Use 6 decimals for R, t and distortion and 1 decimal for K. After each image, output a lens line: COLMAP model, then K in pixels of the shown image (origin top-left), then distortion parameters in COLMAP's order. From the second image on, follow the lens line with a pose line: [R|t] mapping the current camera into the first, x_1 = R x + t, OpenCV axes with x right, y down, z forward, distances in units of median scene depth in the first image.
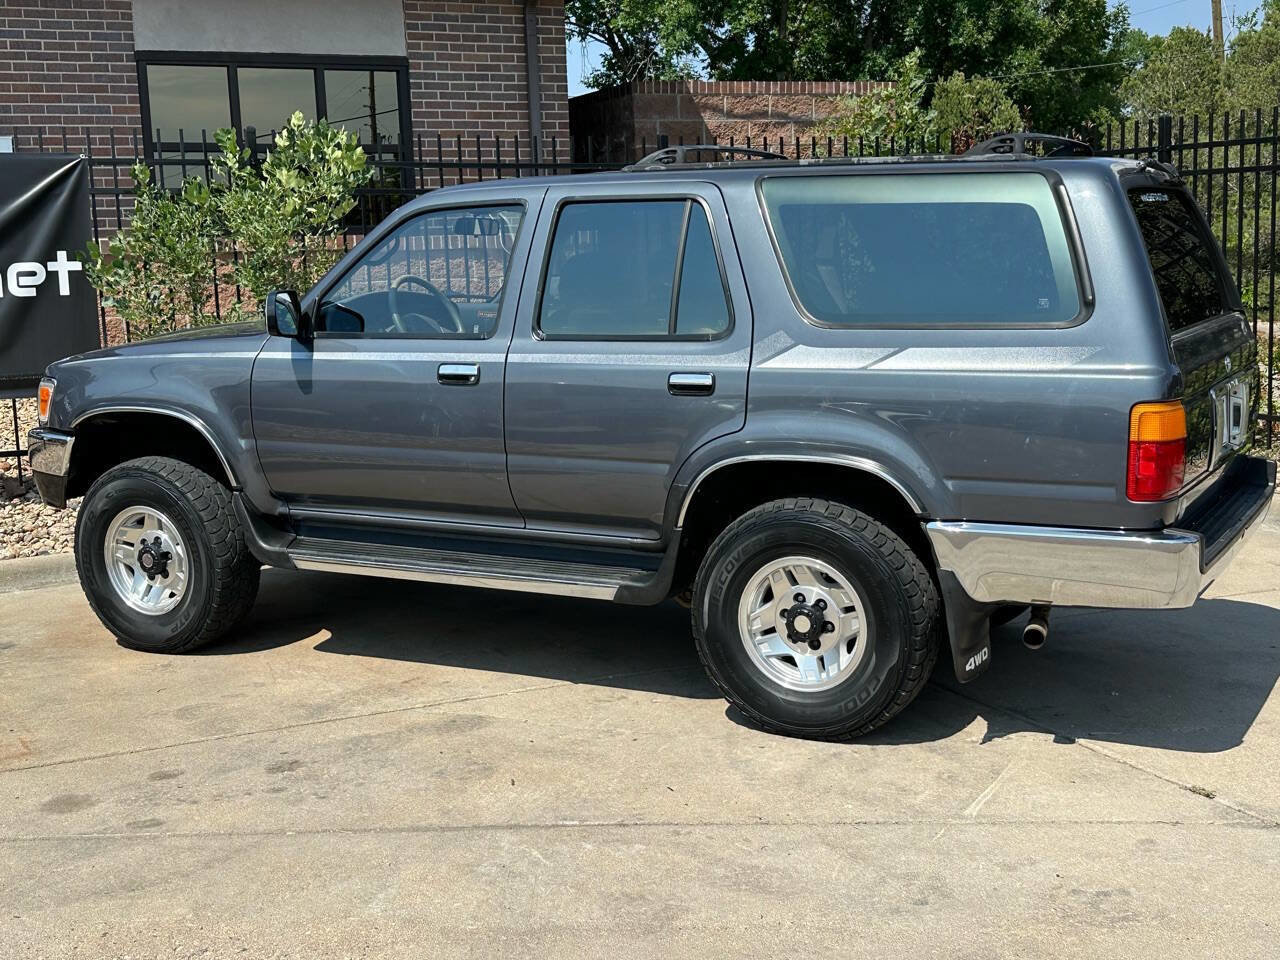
lens RADIAL K [[1645.7, 0, 633.8], [0, 1645.7, 486.9], [0, 0, 1]] dist [0.090443, 0.000000]
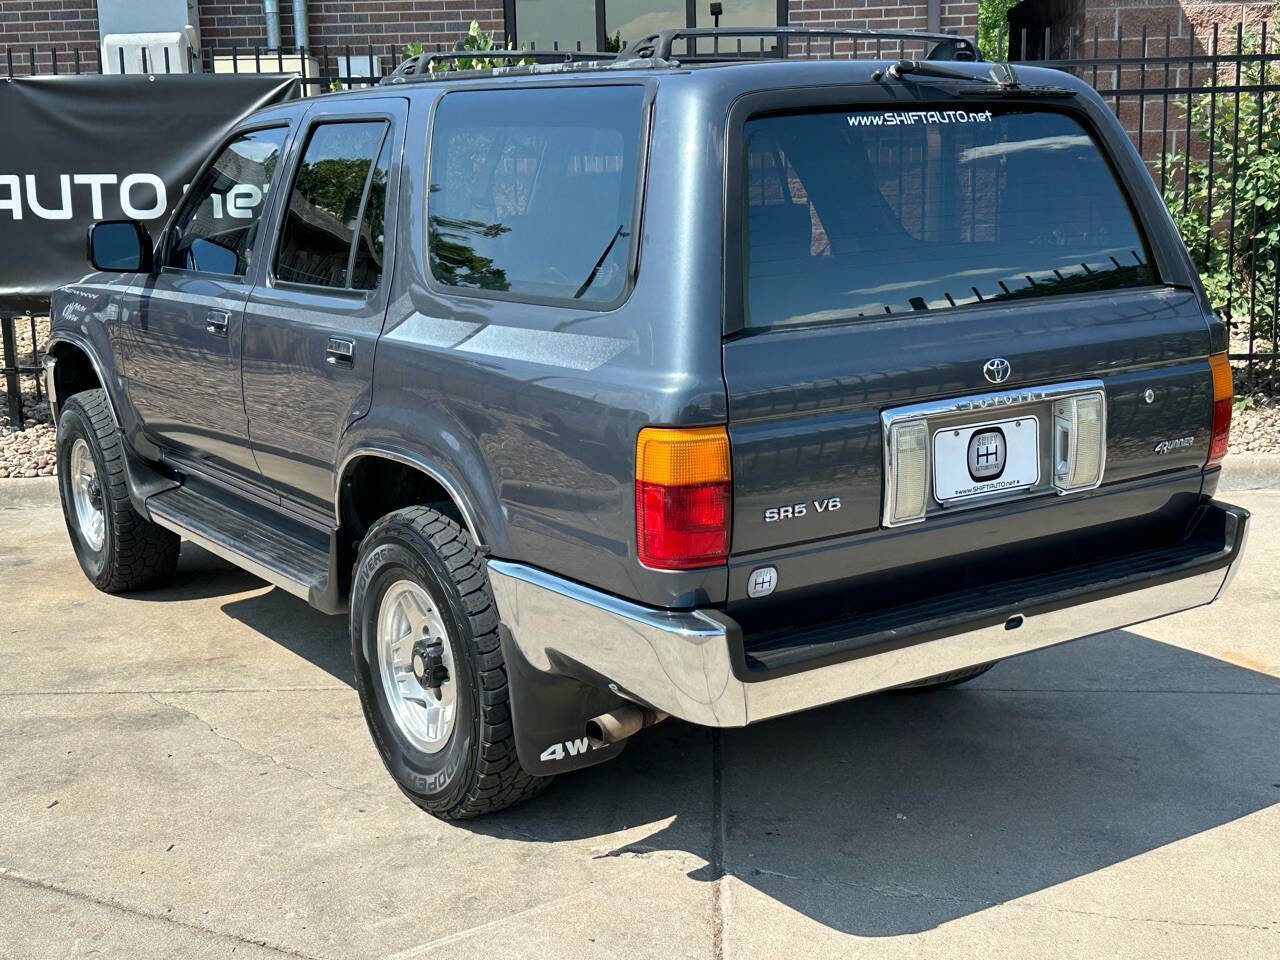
lens RADIAL K [[1645.7, 0, 638.3], [0, 1645.7, 487.6], [0, 0, 1]] dist [0.090443, 0.000000]
pose [[0.884786, 0.094225, -0.456371, 0.252074], [-0.068841, 0.995028, 0.071975, -0.030354], [0.460884, -0.032265, 0.886874, 0.160651]]
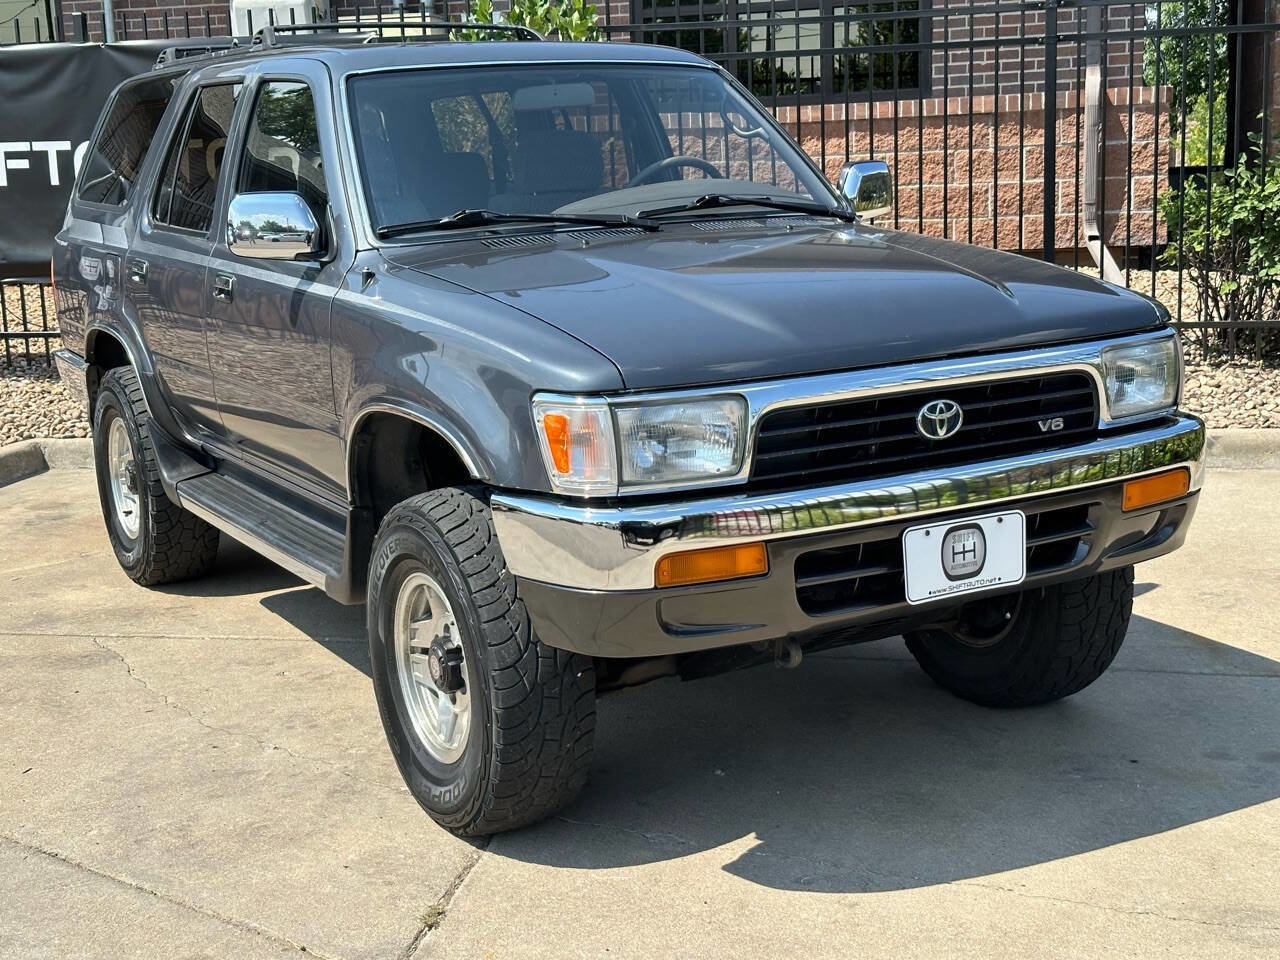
lens RADIAL K [[1798.3, 0, 629.5], [0, 1798.3, 485.9], [0, 0, 1]] dist [0.113307, 0.000000]
pose [[0.790115, 0.111678, -0.602700, 0.356974], [-0.071987, 0.993364, 0.089694, -0.032084], [0.608717, -0.027482, 0.792911, 0.185278]]
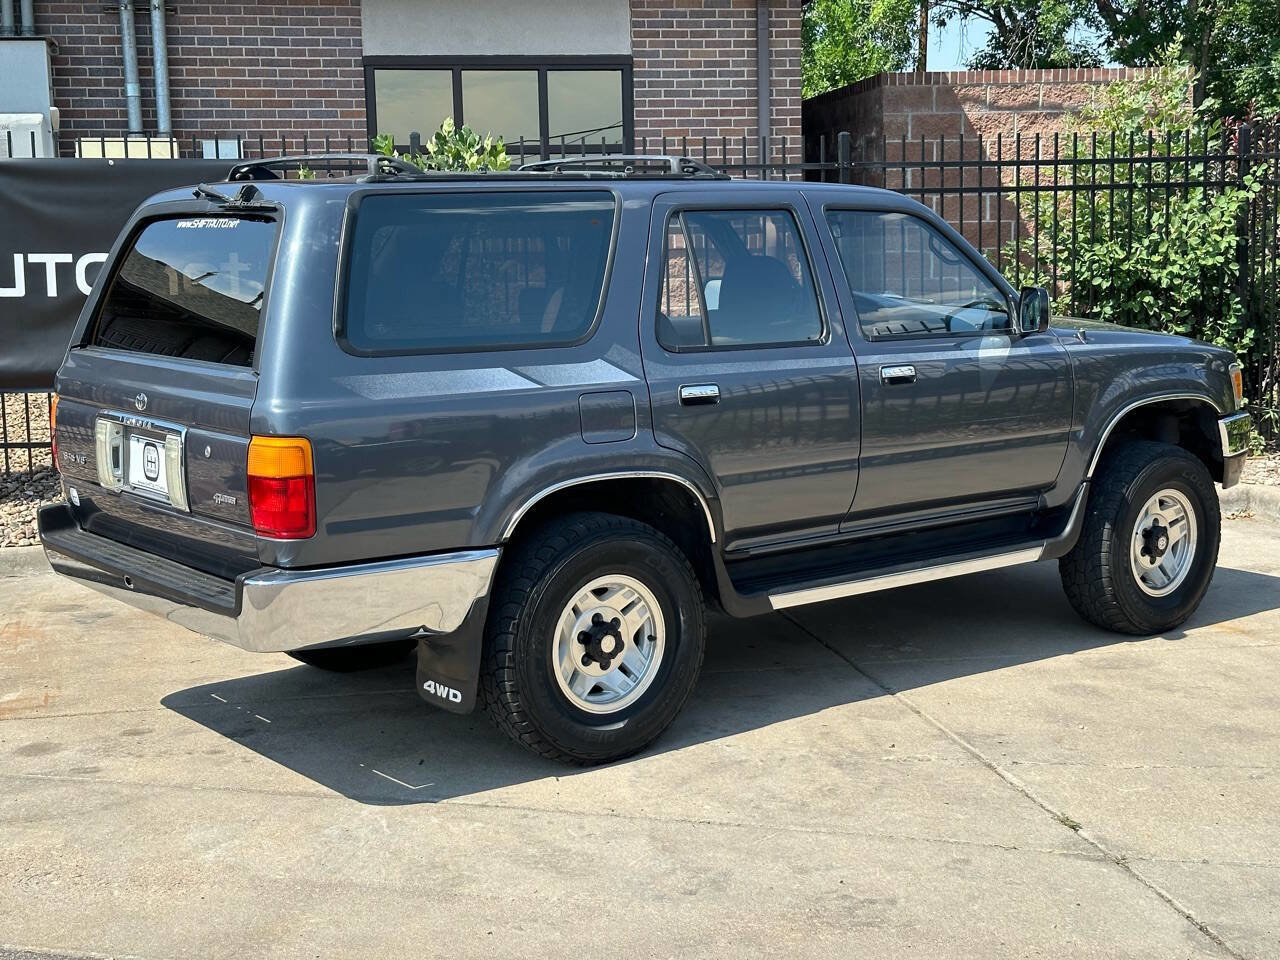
lens RADIAL K [[1798.3, 0, 629.8], [0, 1798.3, 492.1], [0, 0, 1]] dist [0.113307, 0.000000]
pose [[0.969586, 0.041741, -0.241165, 0.141999], [-0.043406, 0.999056, -0.001594, 0.001043], [0.240871, 0.012013, 0.970483, -0.039610]]
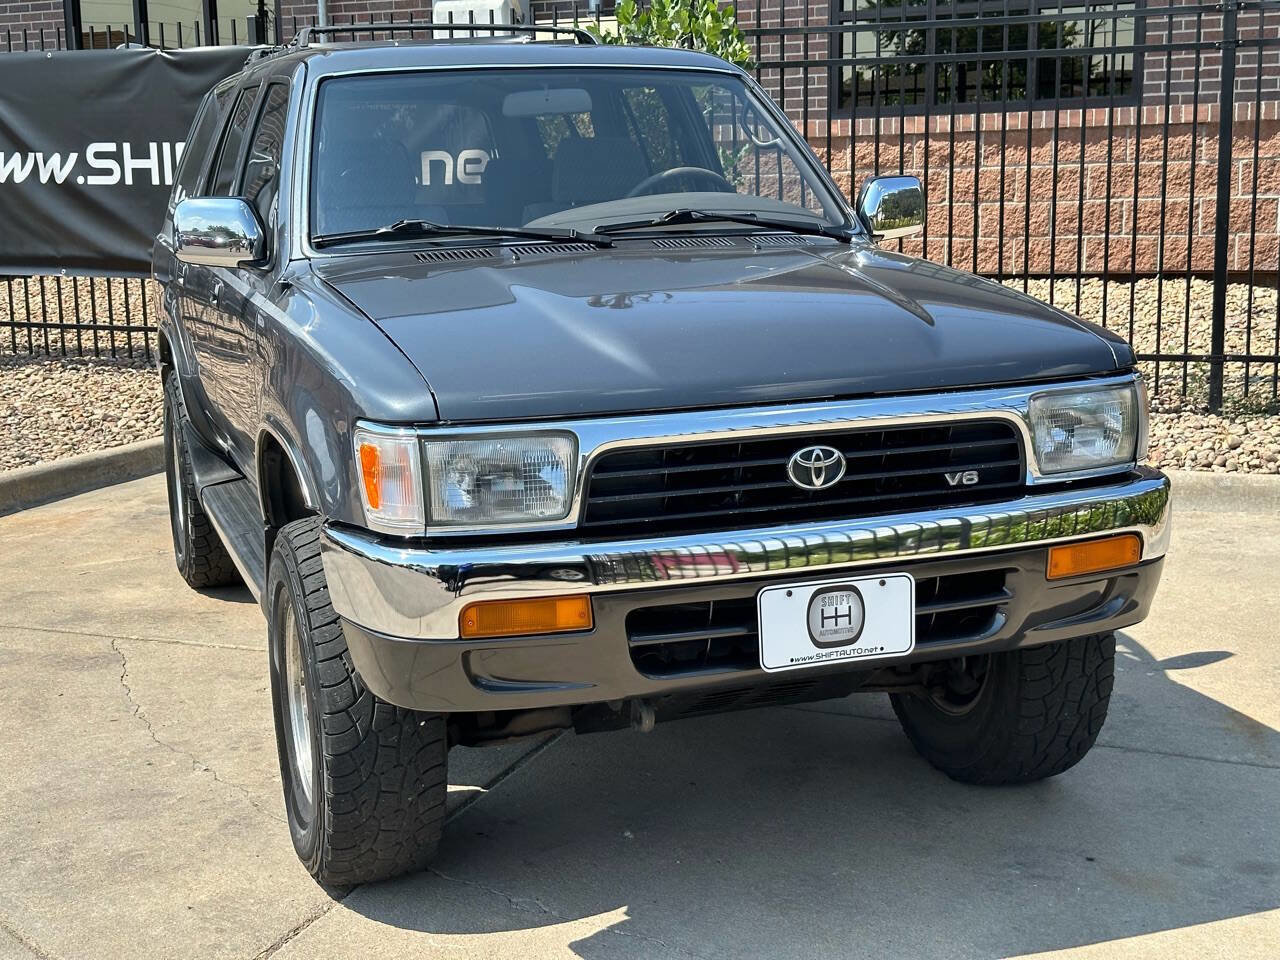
lens RADIAL K [[1798.3, 0, 629.2], [0, 1798.3, 480.8], [0, 0, 1]] dist [0.113307, 0.000000]
pose [[0.668224, 0.143676, -0.729954, 0.397495], [-0.102655, 0.989596, 0.100807, -0.043213], [0.736843, 0.007572, 0.676021, 0.259782]]
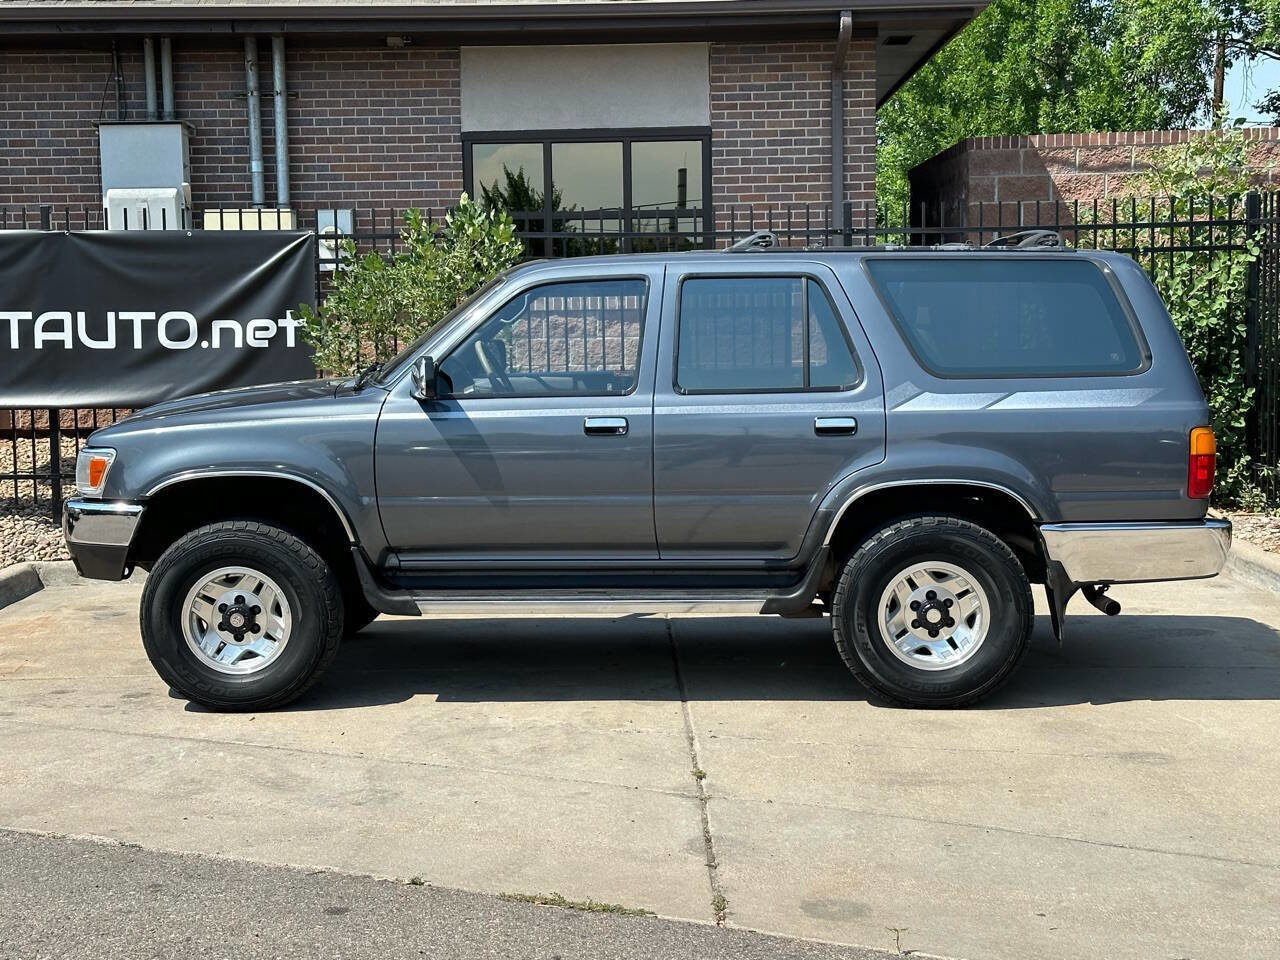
lens RADIAL K [[1937.3, 0, 624.3], [0, 1937.3, 483.5], [0, 0, 1]] dist [0.132530, 0.000000]
pose [[0.907615, 0.050652, -0.416737, 0.363514], [-0.070282, 0.997017, -0.031886, 0.008674], [0.413879, 0.058230, 0.908468, -0.133084]]
